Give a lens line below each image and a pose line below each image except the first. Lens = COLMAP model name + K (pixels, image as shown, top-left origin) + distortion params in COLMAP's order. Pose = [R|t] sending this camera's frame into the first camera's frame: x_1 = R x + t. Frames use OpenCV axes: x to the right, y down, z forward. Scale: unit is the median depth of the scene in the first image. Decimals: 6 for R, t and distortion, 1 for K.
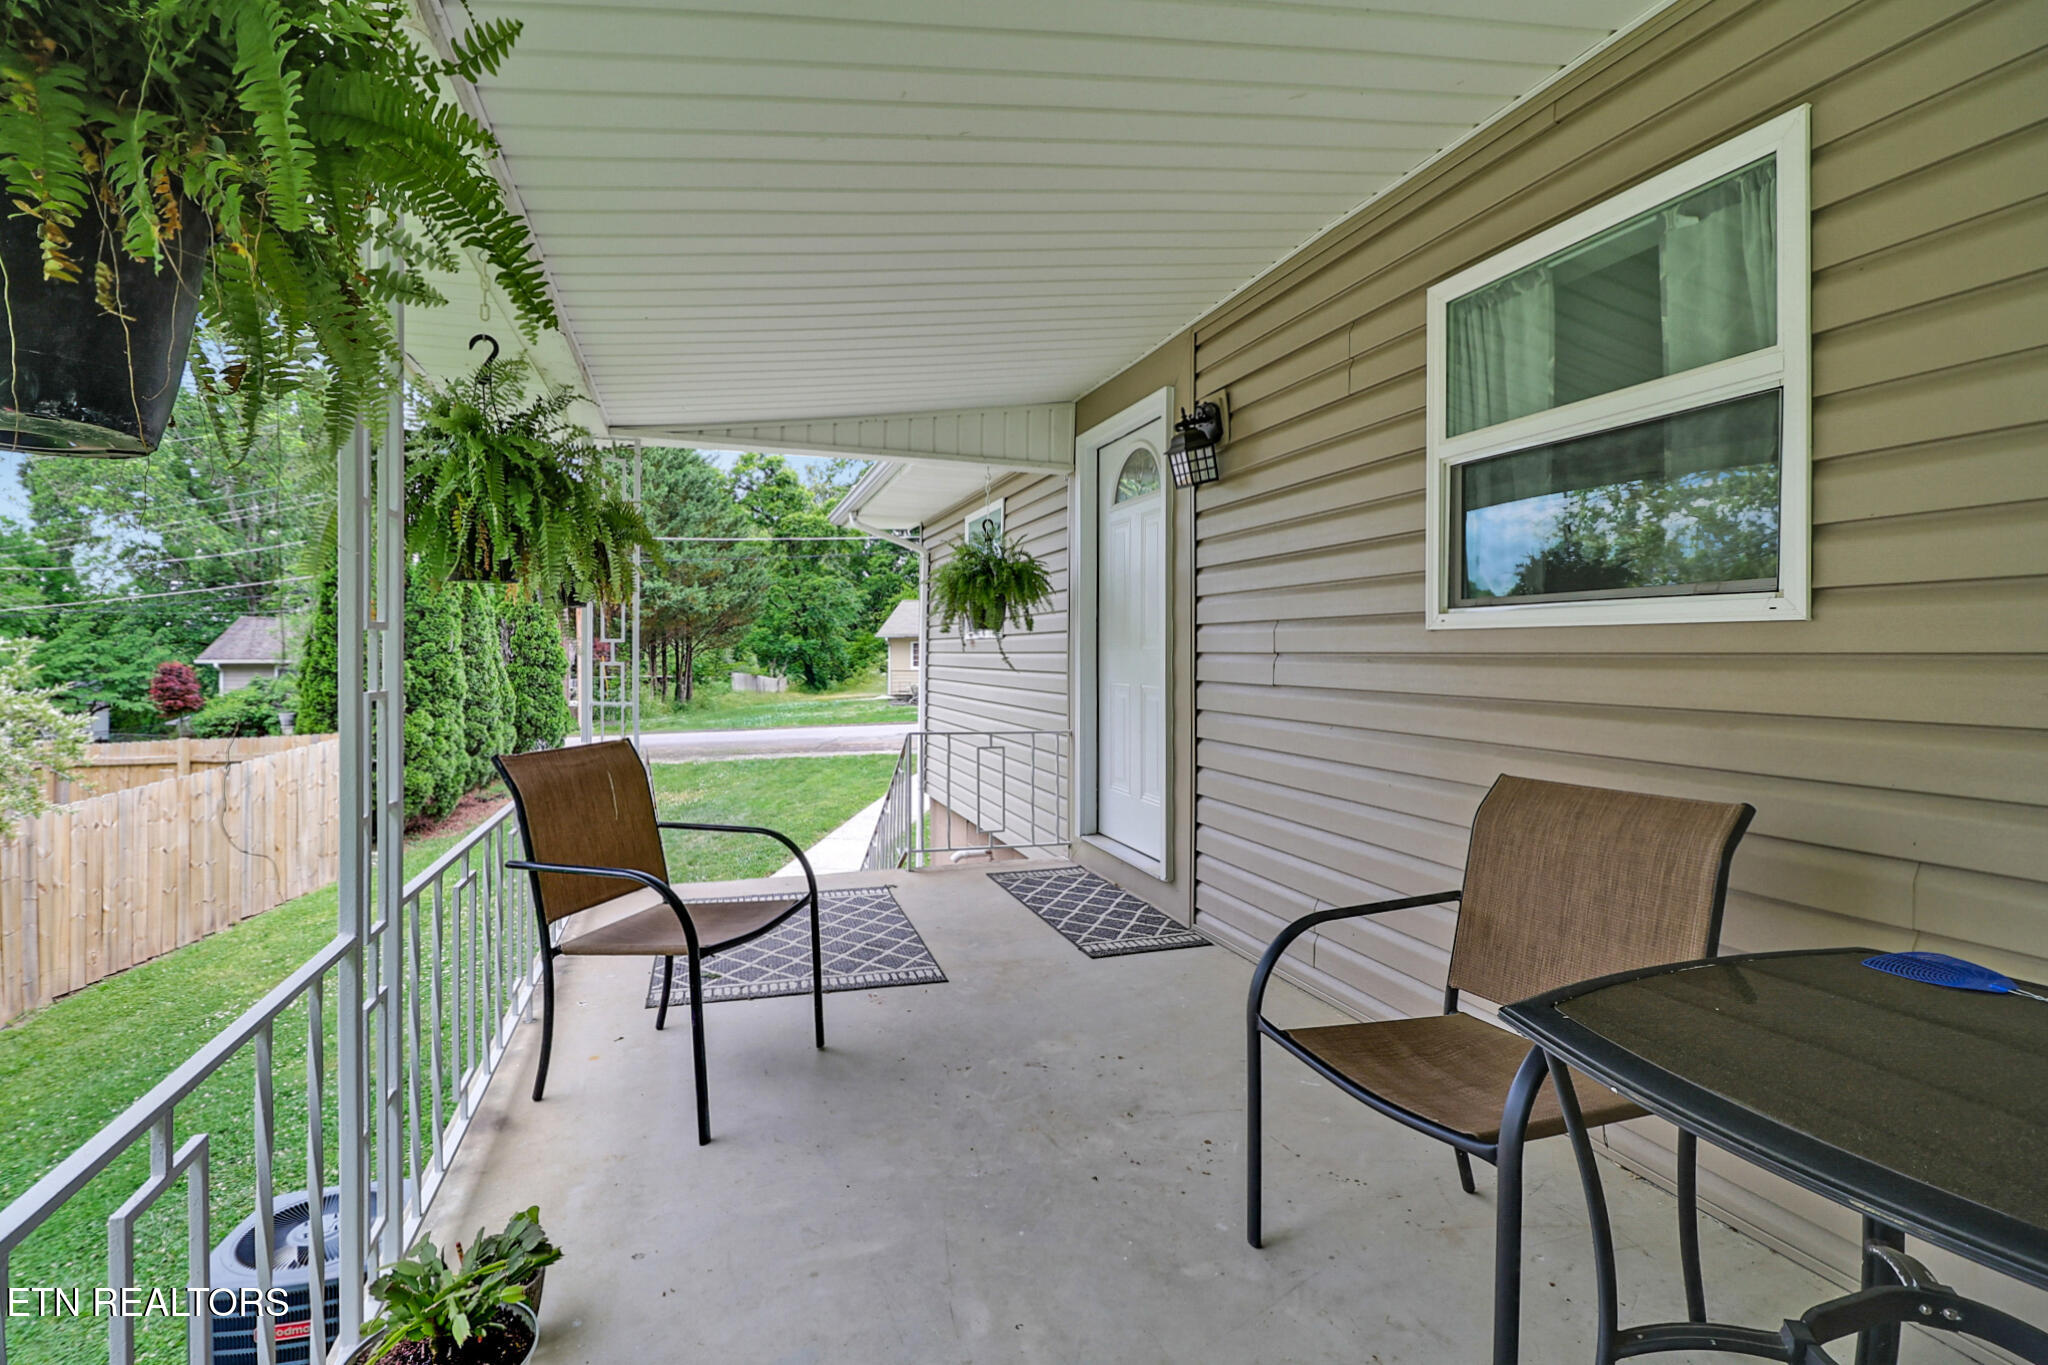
lens RADIAL K [[942.8, 0, 1012.0], [0, 942.8, 663.0], [0, 0, 1]] dist [-0.013171, -0.003156]
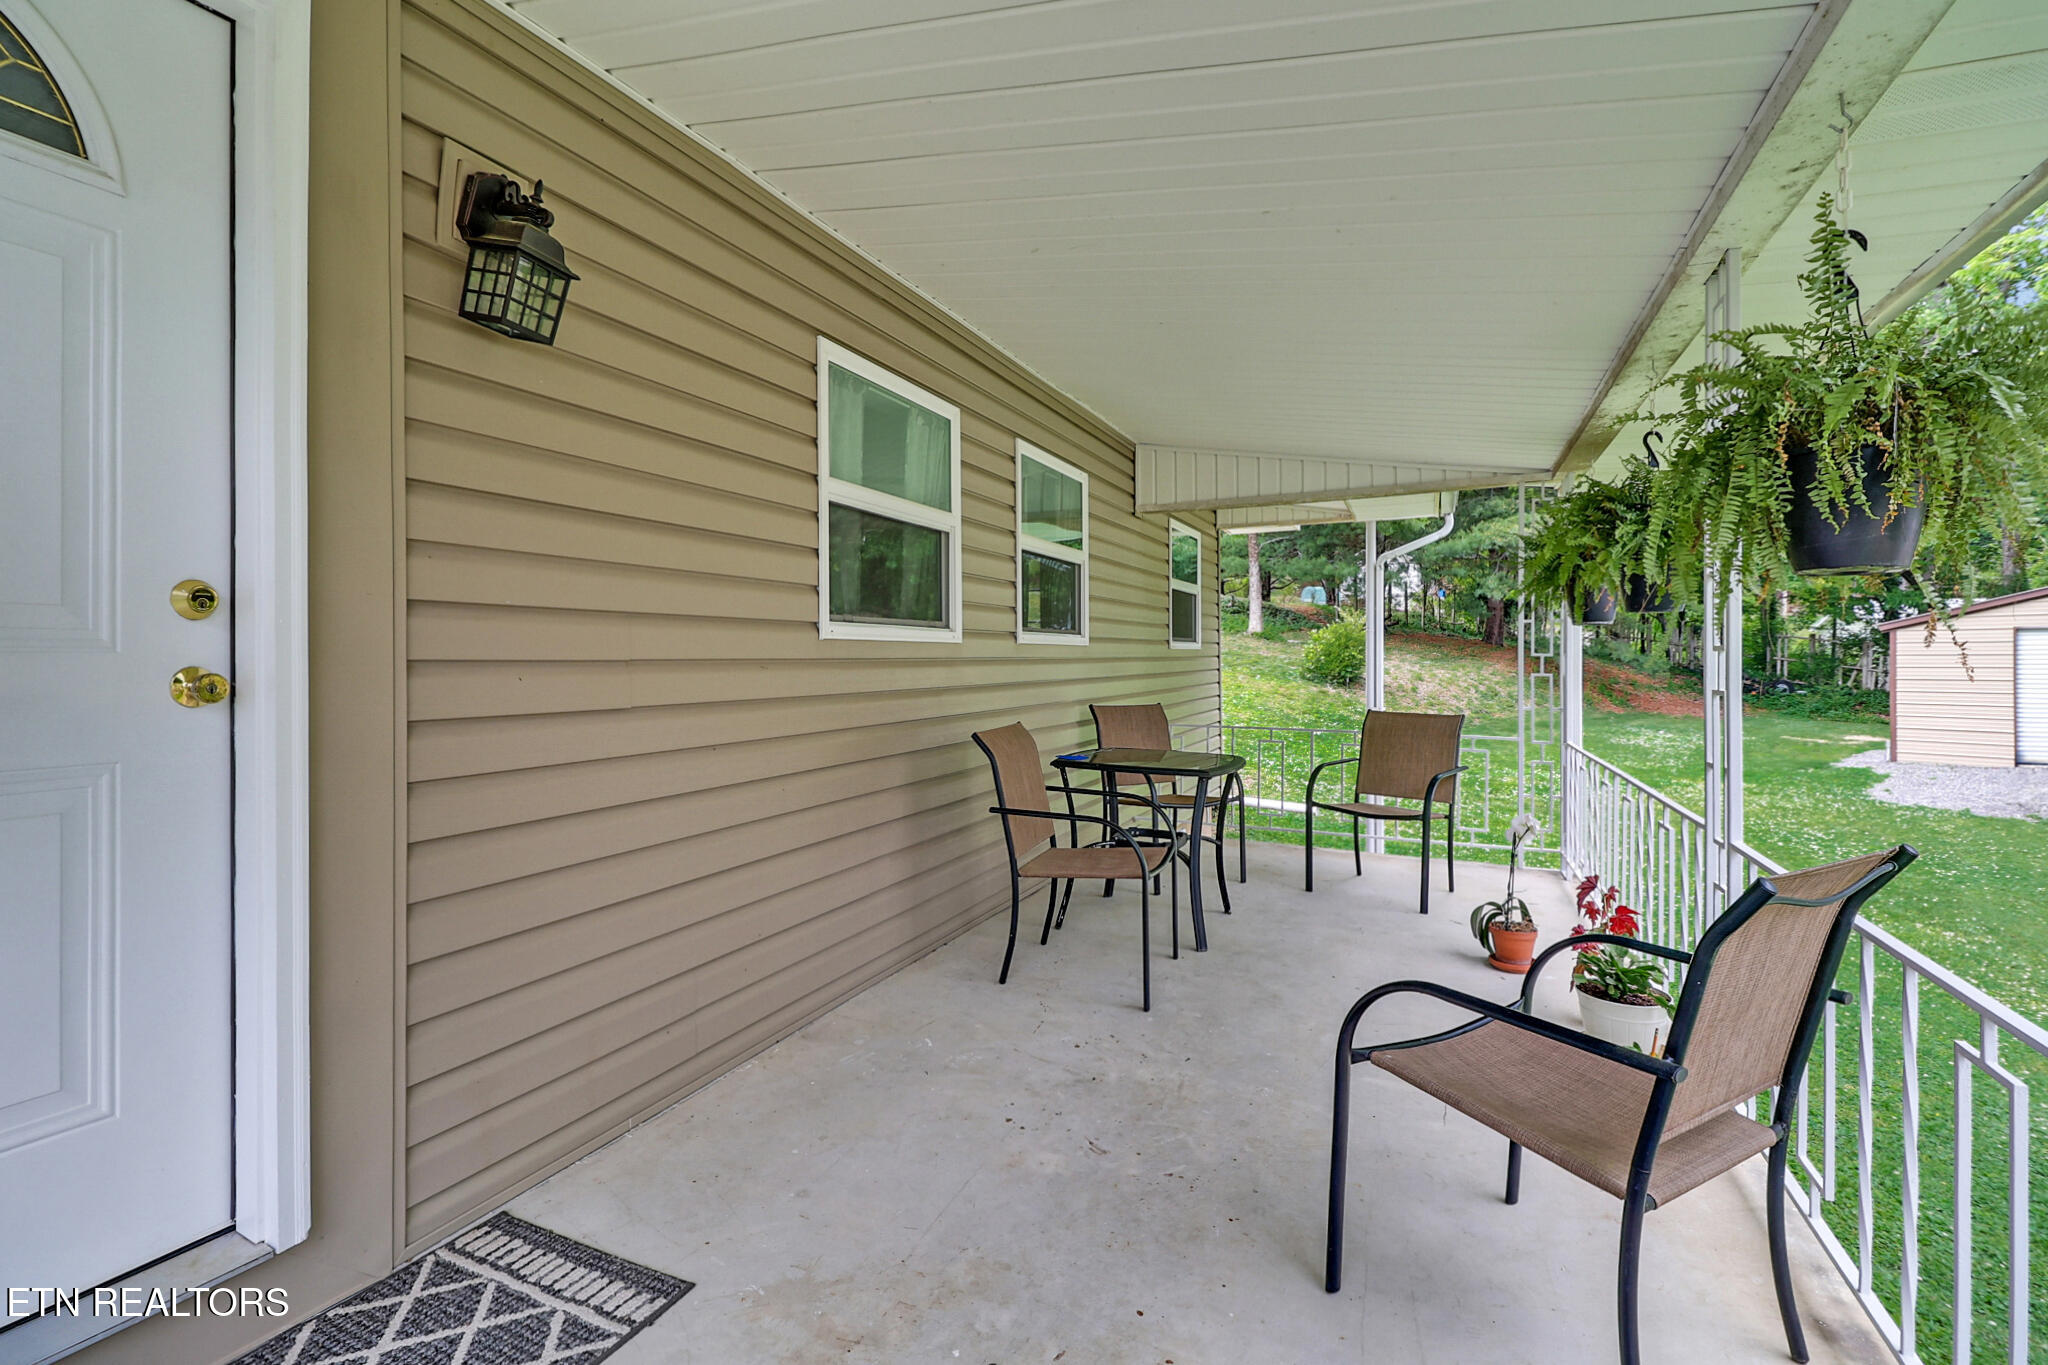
lens RADIAL K [[942.8, 0, 1008.2], [0, 942.8, 665.8], [0, 0, 1]] dist [-0.013171, -0.003156]
pose [[-0.737685, -0.005796, 0.675120, -0.535311], [0.004661, 0.999896, 0.013677, -0.017235], [-0.675128, 0.013236, -0.737581, 1.857502]]
